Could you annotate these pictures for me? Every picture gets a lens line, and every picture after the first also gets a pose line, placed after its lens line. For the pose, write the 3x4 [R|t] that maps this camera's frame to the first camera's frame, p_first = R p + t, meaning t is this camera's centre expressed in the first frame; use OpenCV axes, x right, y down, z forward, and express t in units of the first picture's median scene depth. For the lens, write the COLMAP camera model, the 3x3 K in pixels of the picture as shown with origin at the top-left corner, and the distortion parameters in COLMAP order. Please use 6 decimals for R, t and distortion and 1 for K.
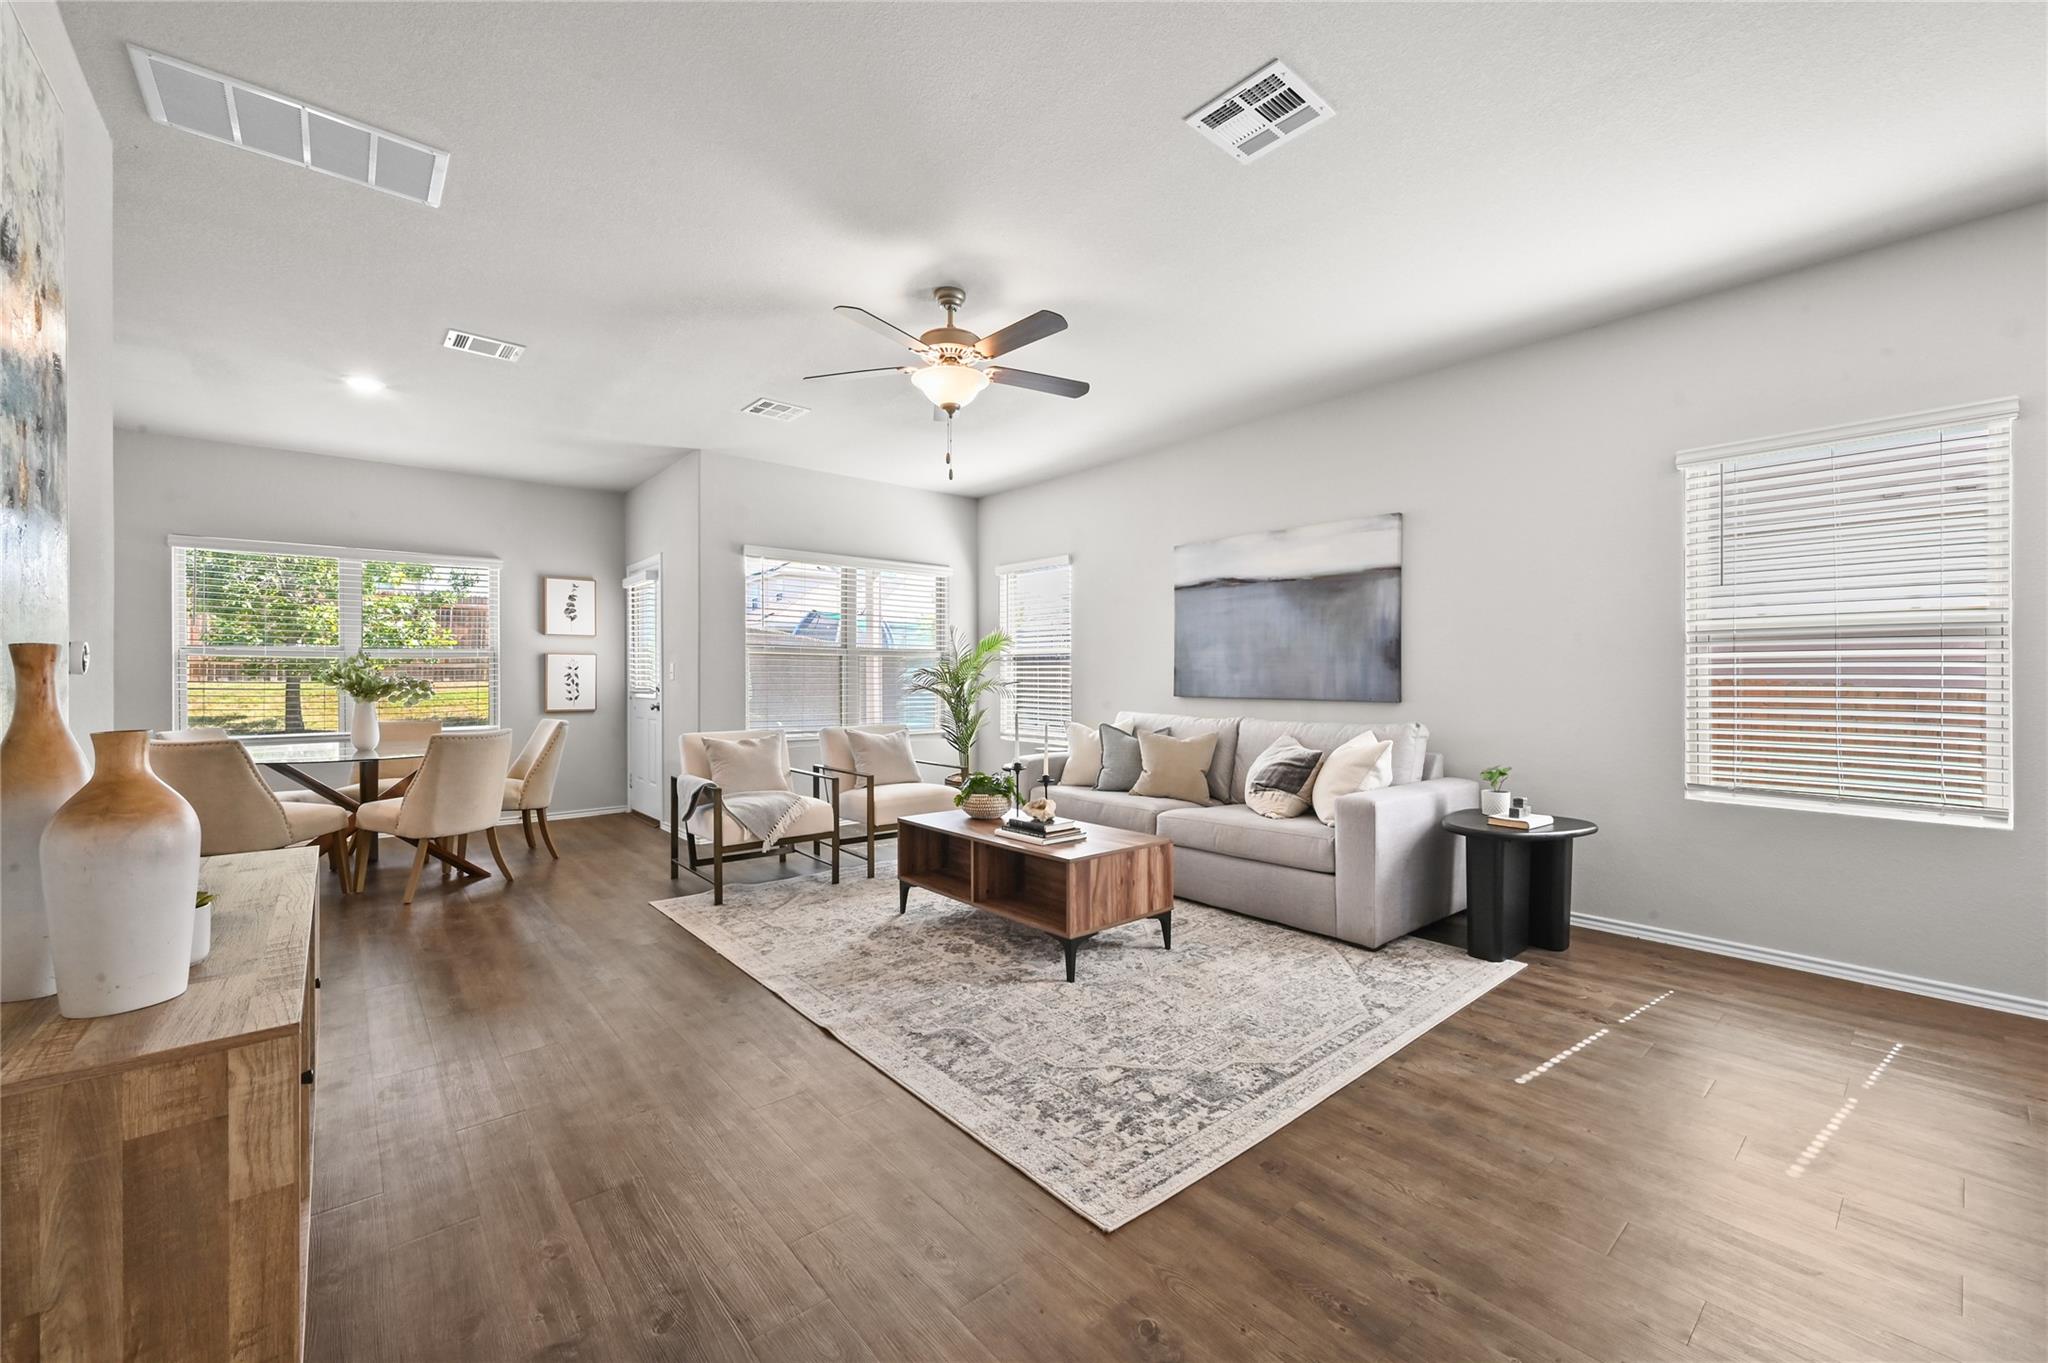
lens RADIAL K [[807.8, 0, 1027.1], [0, 807.8, 678.2], [0, 0, 1]] dist [0.001621, 0.000065]
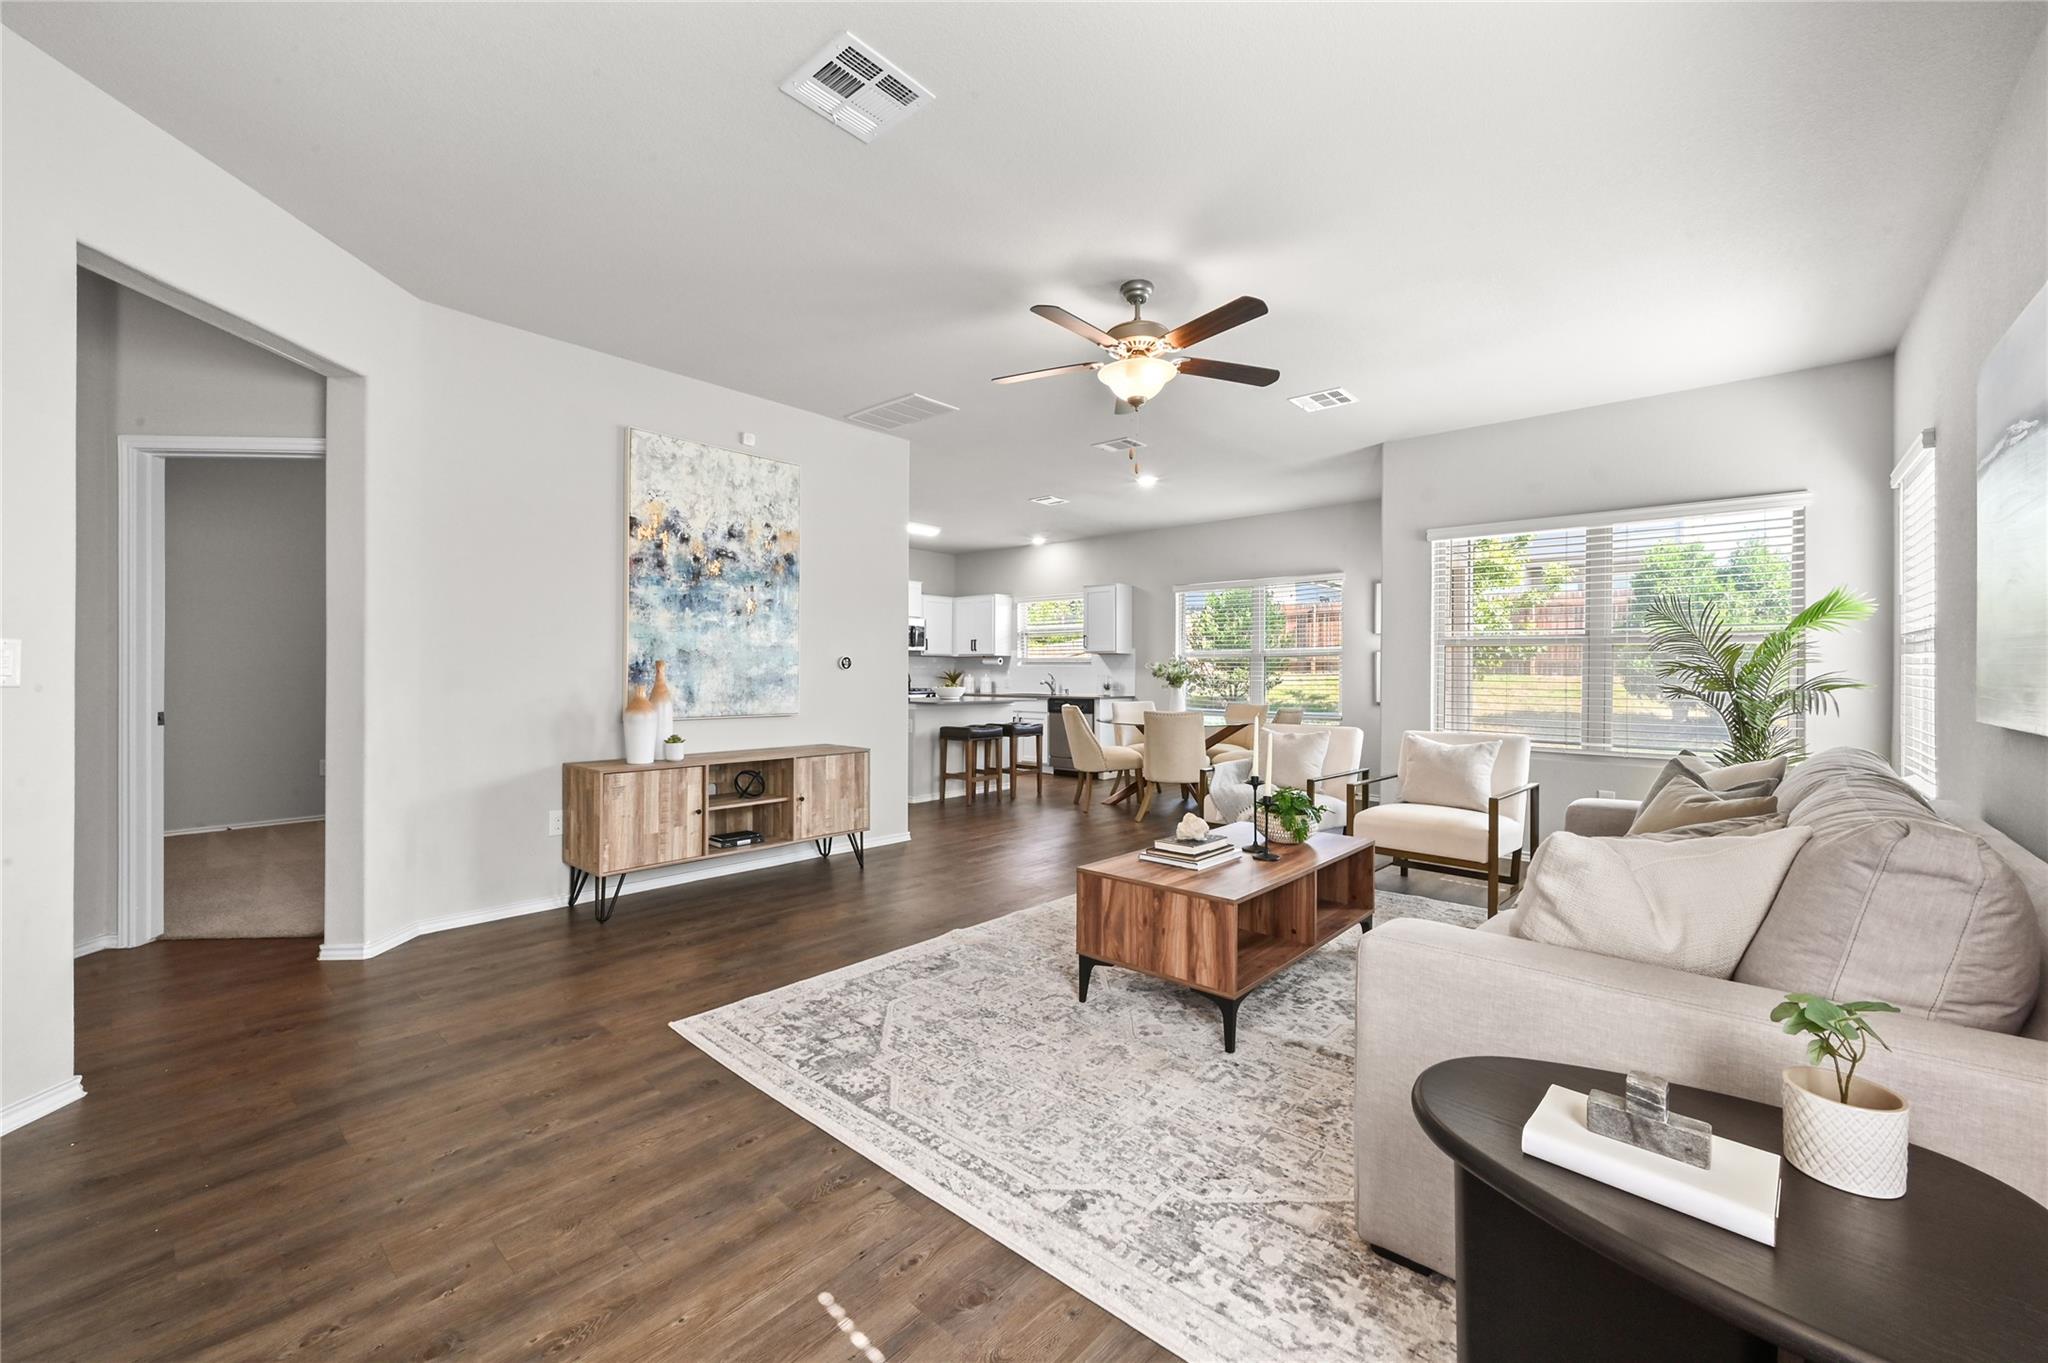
lens RADIAL K [[807.8, 0, 1031.6], [0, 807.8, 673.1], [0, 0, 1]] dist [0.001621, 0.000065]
pose [[0.136998, -0.000755, -0.990571, 1.207118], [-0.001849, 0.999998, -0.001018, 0.000643], [0.990570, 0.001971, 0.136997, 1.018863]]
